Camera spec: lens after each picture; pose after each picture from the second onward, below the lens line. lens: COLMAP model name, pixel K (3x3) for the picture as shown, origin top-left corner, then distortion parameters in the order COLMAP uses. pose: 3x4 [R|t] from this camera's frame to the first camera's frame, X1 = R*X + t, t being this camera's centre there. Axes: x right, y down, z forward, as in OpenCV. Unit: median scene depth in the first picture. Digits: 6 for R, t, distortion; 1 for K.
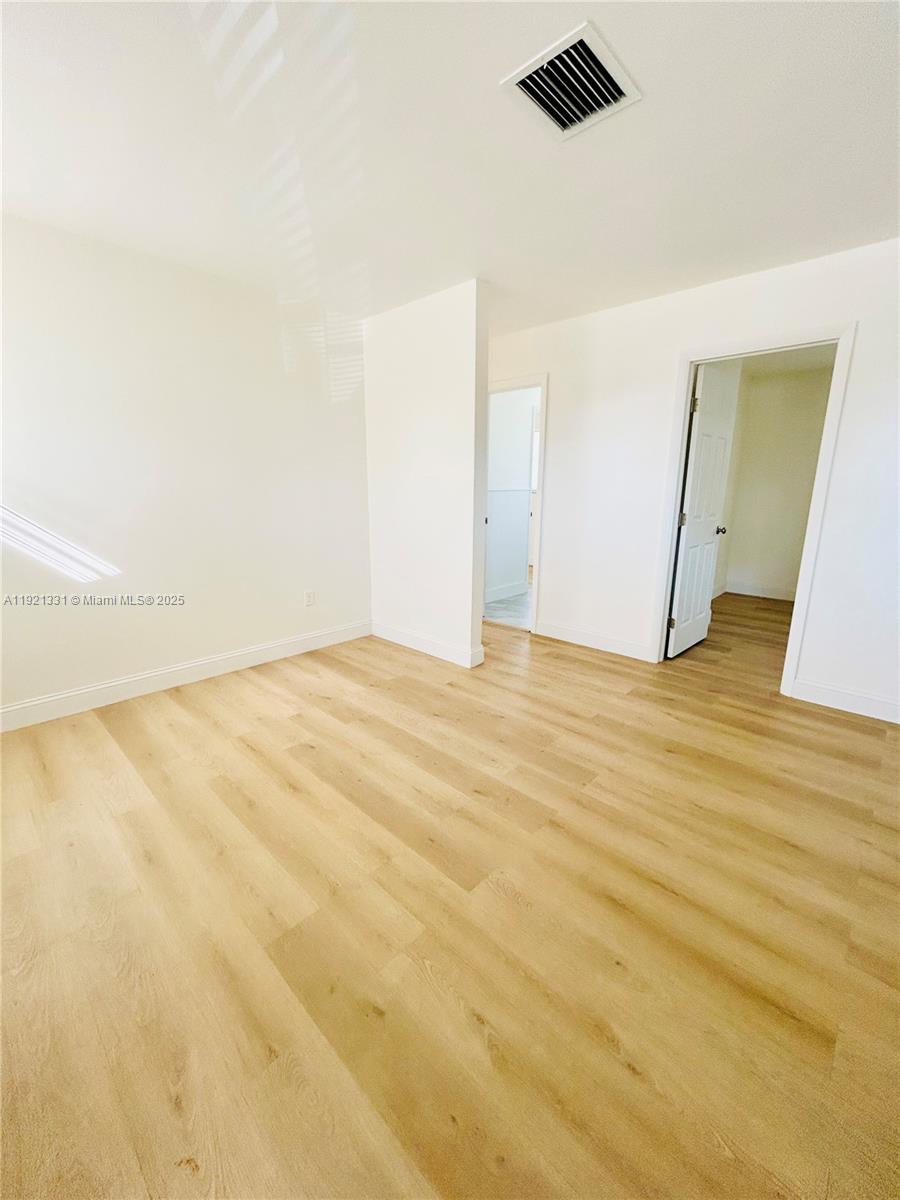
lens RADIAL K [[484.1, 0, 451.6], [0, 484.1, 600.2], [0, 0, 1]] dist [0.003297, 0.000614]
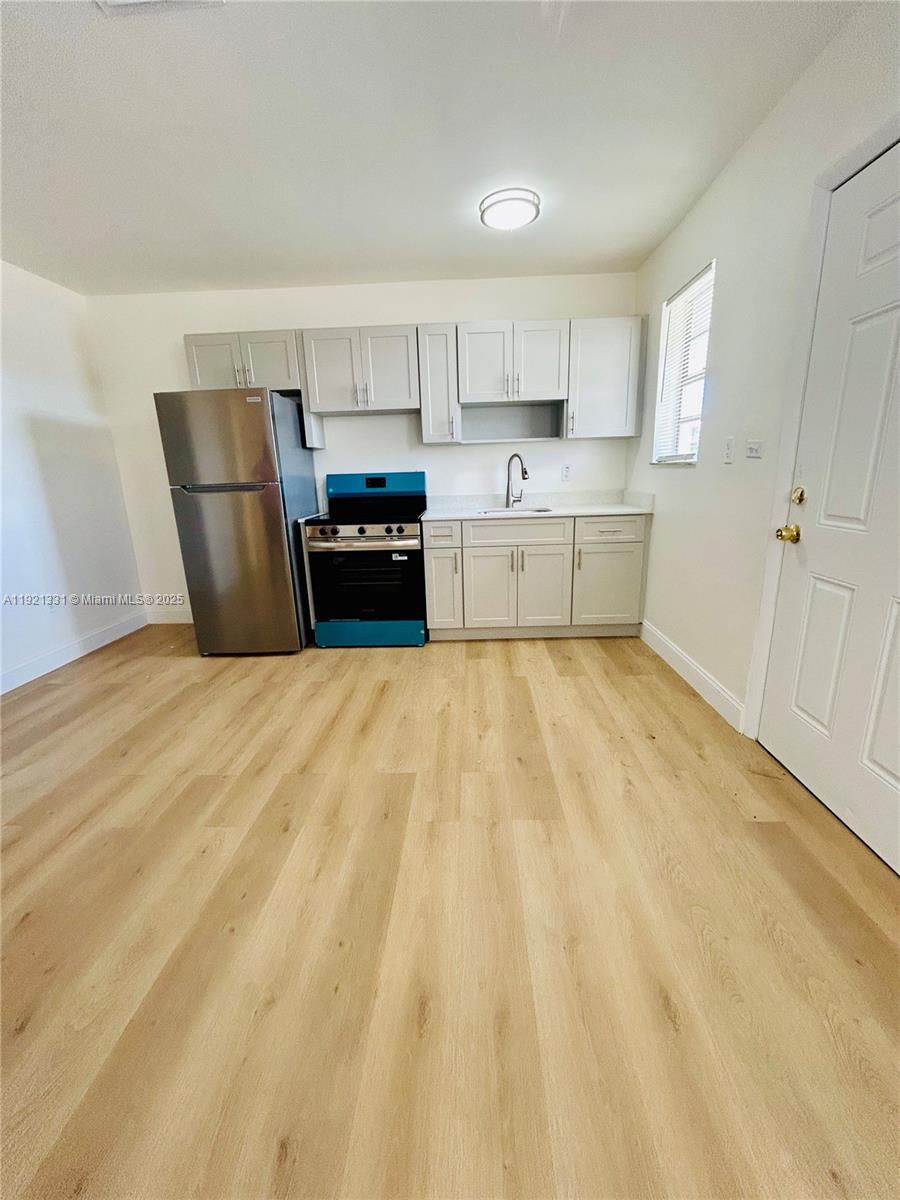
lens RADIAL K [[484.1, 0, 452.8], [0, 484.1, 596.7], [0, 0, 1]] dist [0.003297, 0.000614]
pose [[-0.660903, -0.177643, 0.729144, -0.802701], [0.198444, 0.895631, 0.398076, -0.271551], [-0.723759, 0.407784, -0.556673, 1.336077]]
